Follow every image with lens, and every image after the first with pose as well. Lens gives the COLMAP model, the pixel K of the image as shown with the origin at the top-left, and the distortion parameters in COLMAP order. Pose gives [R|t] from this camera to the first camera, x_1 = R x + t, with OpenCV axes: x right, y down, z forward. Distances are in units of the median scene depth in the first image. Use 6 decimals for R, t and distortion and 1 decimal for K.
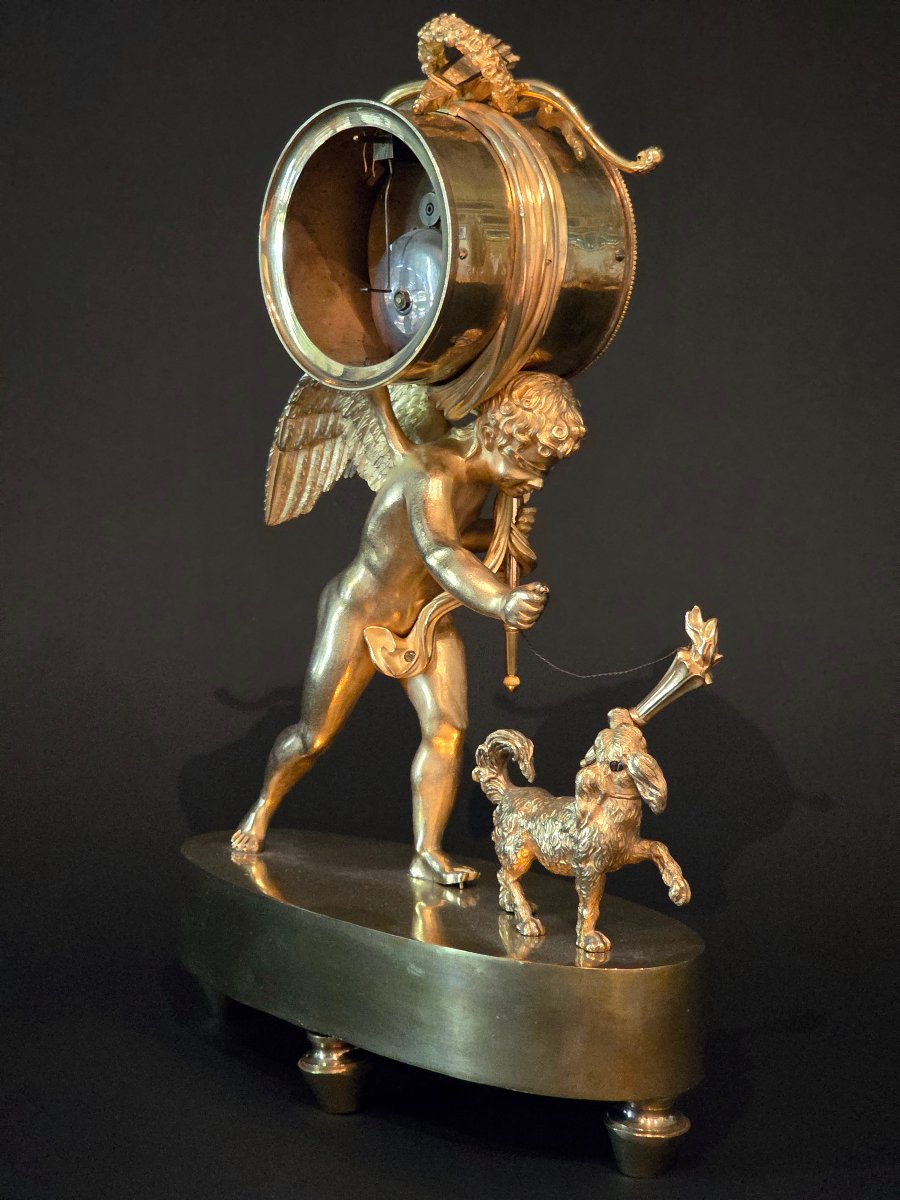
lens RADIAL K [[2453.8, 0, 516.1], [0, 2453.8, 553.5], [0, 0, 1]] dist [-0.856276, 16.680060]
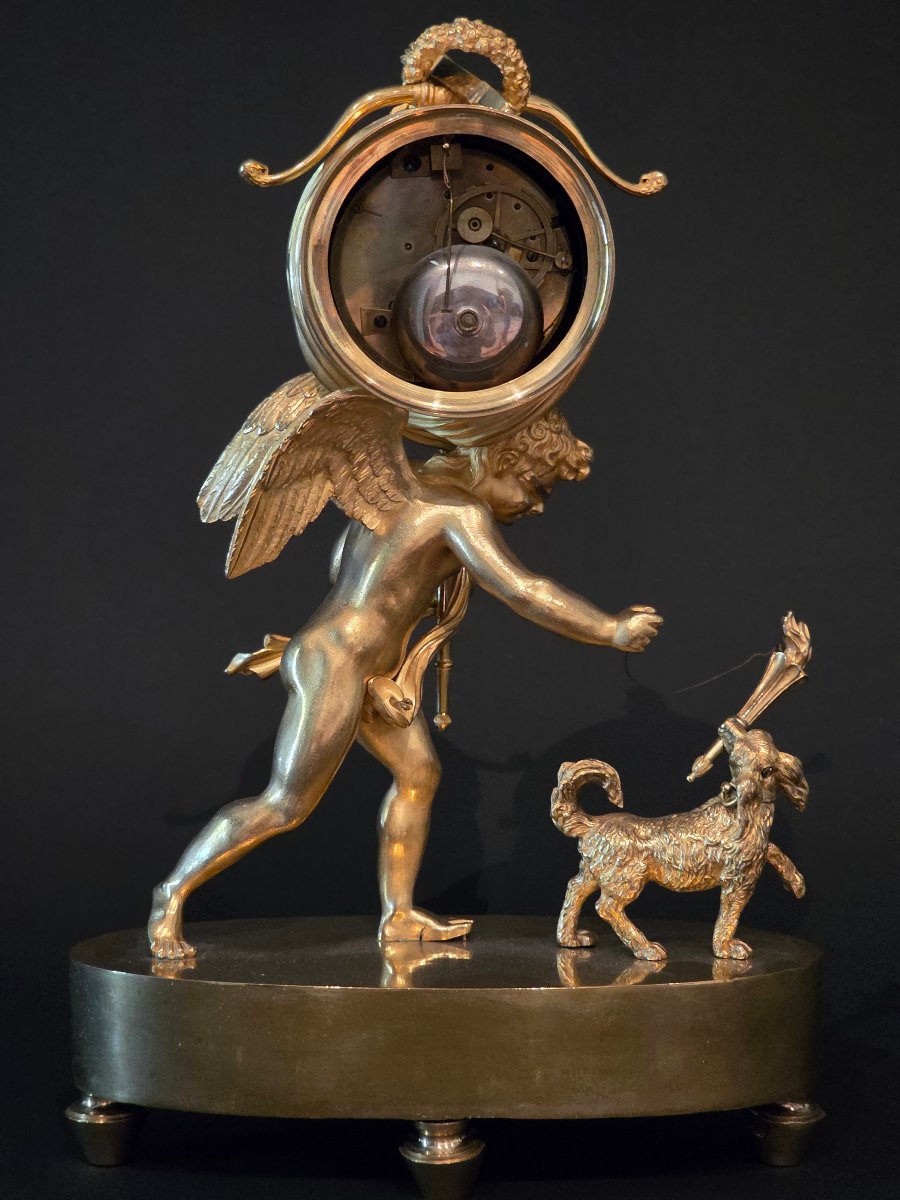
lens RADIAL K [[2390.2, 0, 464.0], [0, 2390.2, 588.4], [0, 0, 1]] dist [-0.802312, 13.019985]
pose [[0.687143, -0.078081, 0.722314, -0.706446], [0.082118, 0.996184, 0.029567, -0.027937], [-0.721866, 0.038998, 0.690933, 0.369173]]
